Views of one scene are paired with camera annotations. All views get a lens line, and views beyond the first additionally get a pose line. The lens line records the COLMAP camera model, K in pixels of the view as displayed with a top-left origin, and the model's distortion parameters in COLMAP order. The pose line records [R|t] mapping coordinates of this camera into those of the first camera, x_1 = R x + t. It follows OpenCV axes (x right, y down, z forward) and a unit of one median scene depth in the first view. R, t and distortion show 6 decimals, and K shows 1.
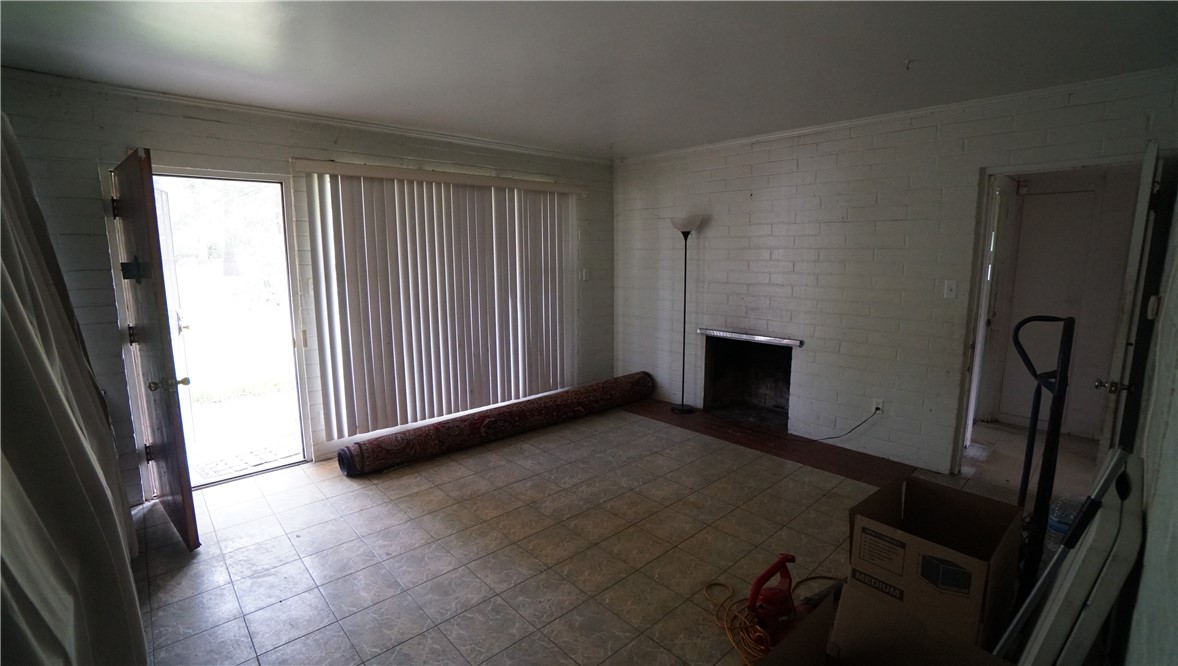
lens RADIAL K [[539.3, 0, 580.2], [0, 539.3, 333.2], [0, 0, 1]] dist [-0.006041, 0.000300]
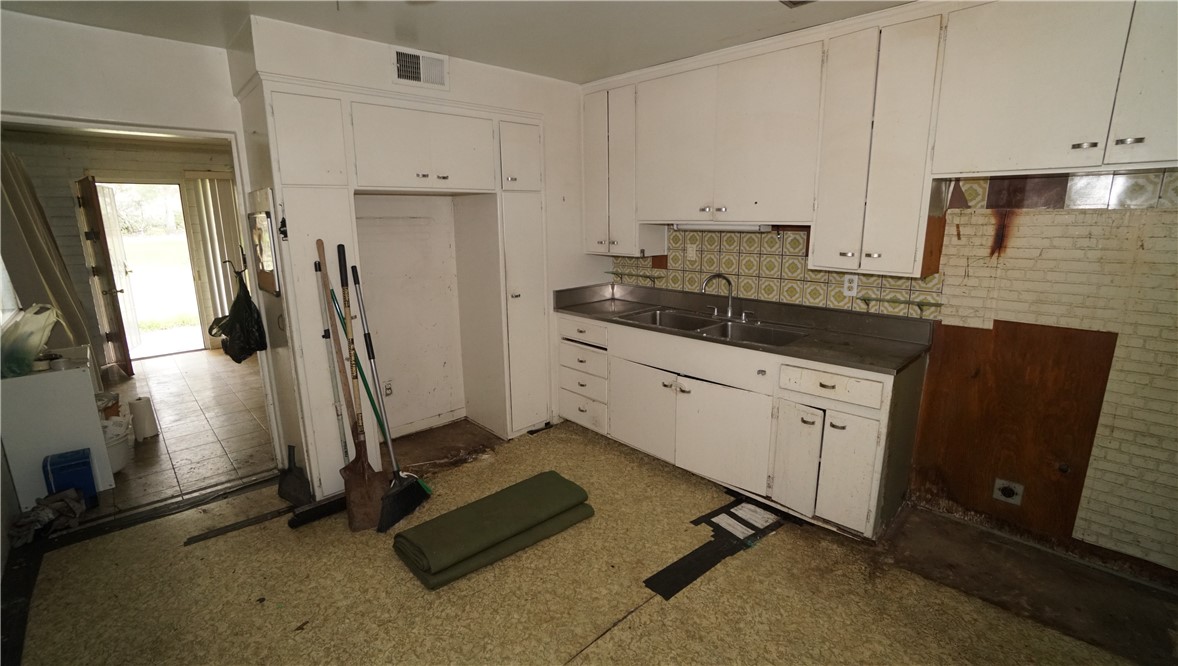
lens RADIAL K [[539.3, 0, 596.8], [0, 539.3, 333.5], [0, 0, 1]] dist [-0.006041, 0.000300]
pose [[0.999142, -0.014521, 0.038780, 0.830626], [0.012188, 0.998140, 0.059729, 0.129399], [-0.039575, -0.059206, 0.997461, -0.934078]]
